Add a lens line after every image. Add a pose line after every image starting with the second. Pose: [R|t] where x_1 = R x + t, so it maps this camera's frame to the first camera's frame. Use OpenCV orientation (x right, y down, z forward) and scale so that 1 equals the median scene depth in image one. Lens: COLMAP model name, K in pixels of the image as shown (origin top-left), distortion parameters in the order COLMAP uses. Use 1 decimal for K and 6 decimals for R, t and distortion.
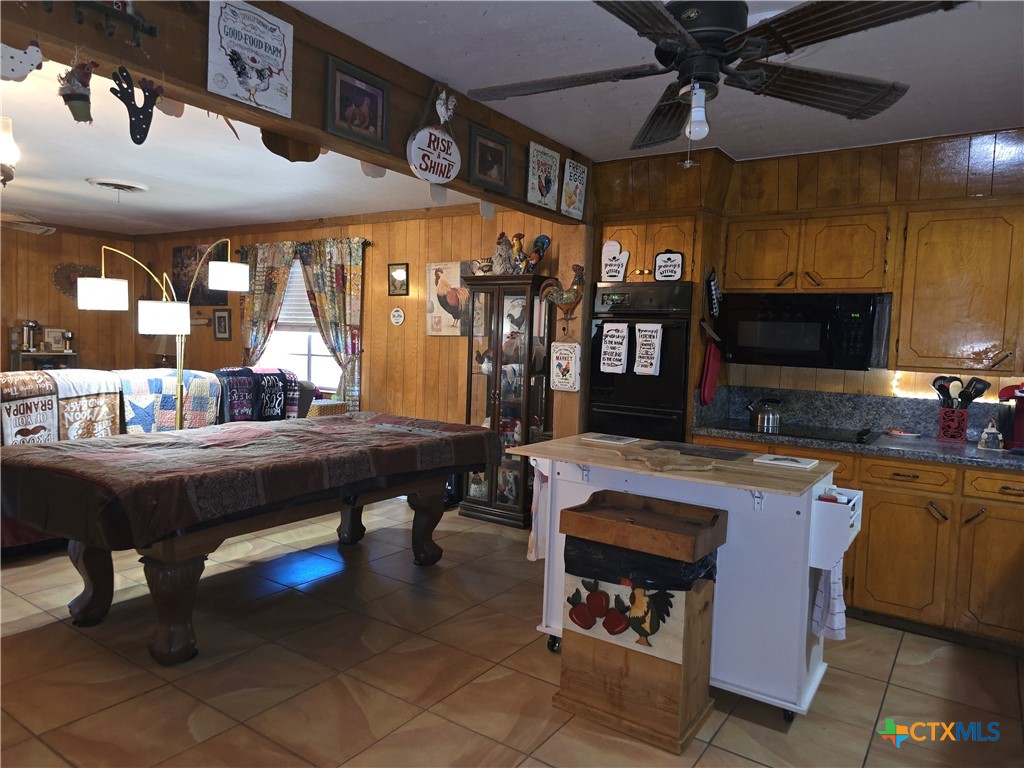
lens RADIAL K [[684.5, 0, 510.9], [0, 684.5, 376.3], [0, 0, 1]] dist [0.056102, -0.046327]
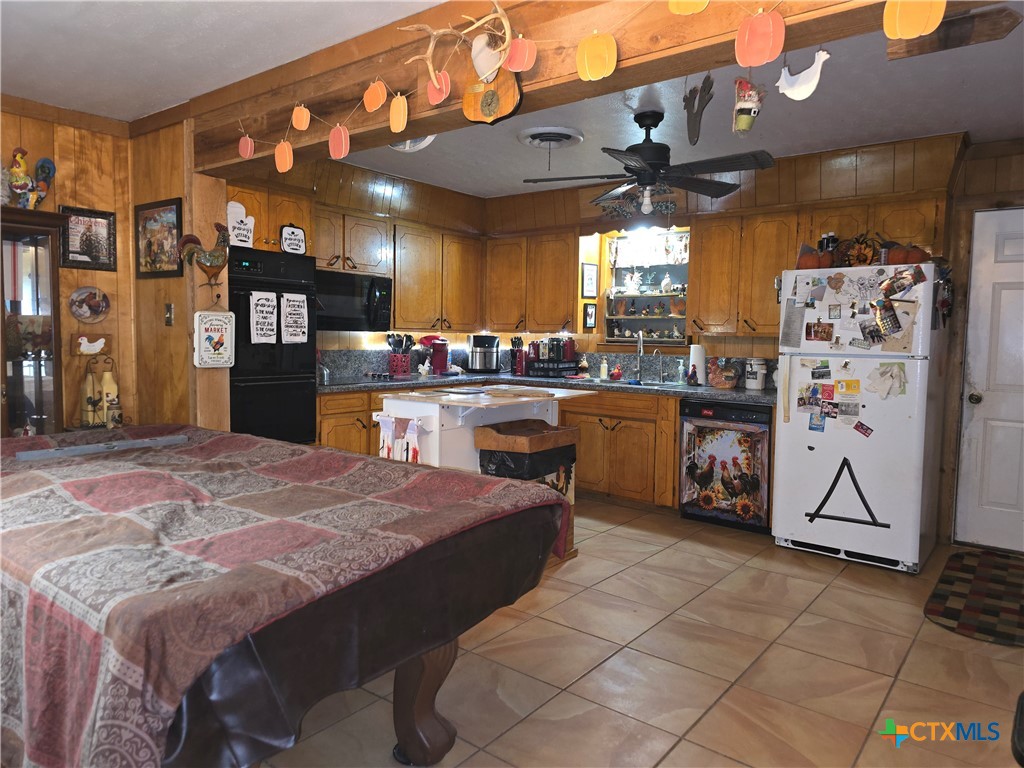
lens RADIAL K [[684.5, 0, 511.6], [0, 684.5, 378.3], [0, 0, 1]] dist [0.056102, -0.046327]
pose [[0.062363, -0.100511, 0.992980, -0.835375], [0.039014, 0.994401, 0.098205, -0.039340], [-0.997291, 0.032616, 0.065935, 0.608295]]
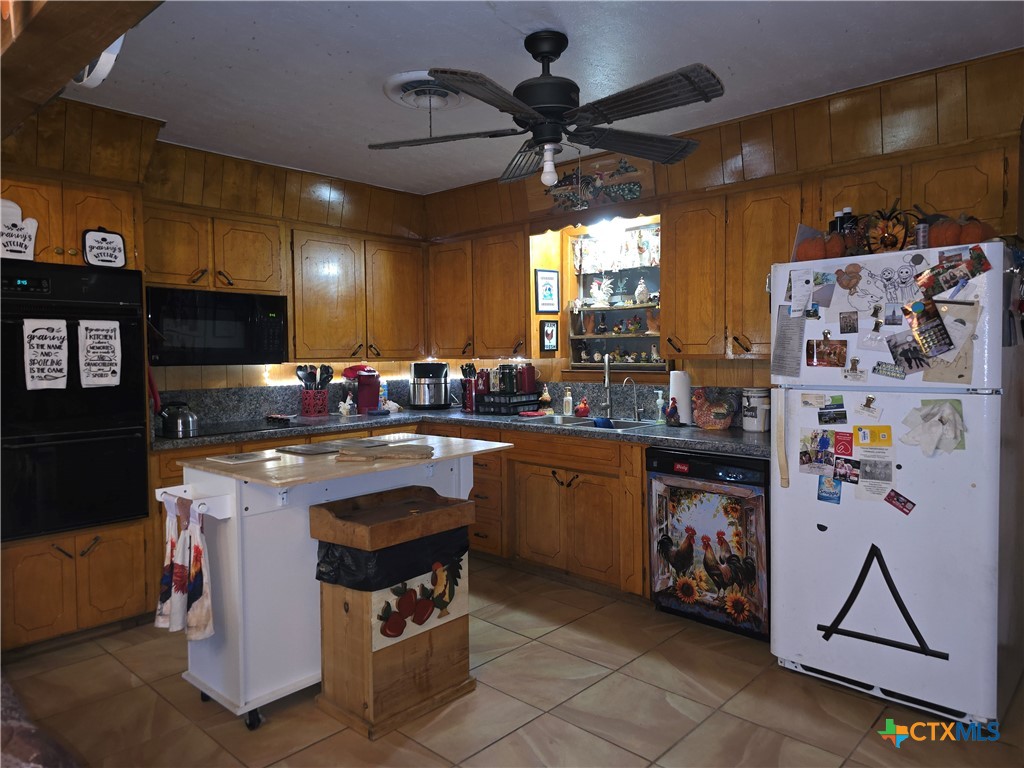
lens RADIAL K [[684.5, 0, 510.5], [0, 684.5, 378.0], [0, 0, 1]] dist [0.056102, -0.046327]
pose [[0.145777, -0.076117, 0.986385, -0.511323], [0.069313, 0.995372, 0.066566, -0.032416], [-0.986886, 0.058666, 0.150379, 0.430067]]
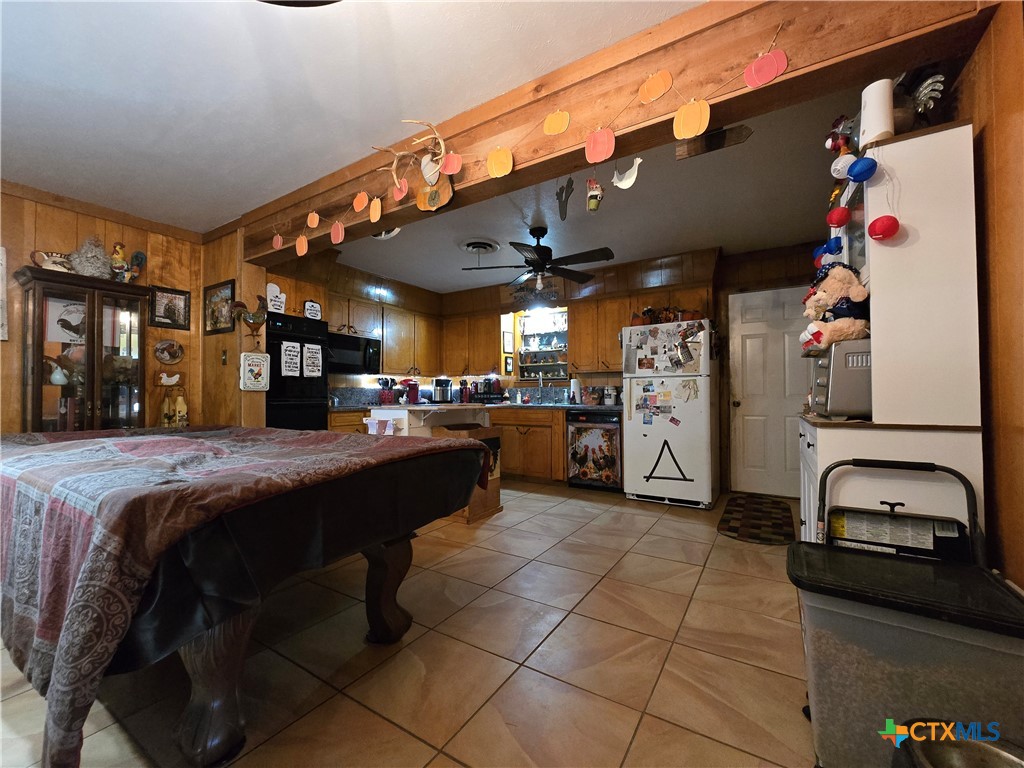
lens RADIAL K [[419.1, 0, 507.7], [0, 419.1, 390.1], [0, 0, 1]] dist [-0.003934, 0.001056]
pose [[-0.037664, -0.020778, 0.999074, -0.787752], [0.056454, 0.998143, 0.022887, 0.031620], [-0.997695, 0.057264, -0.036421, 0.594881]]
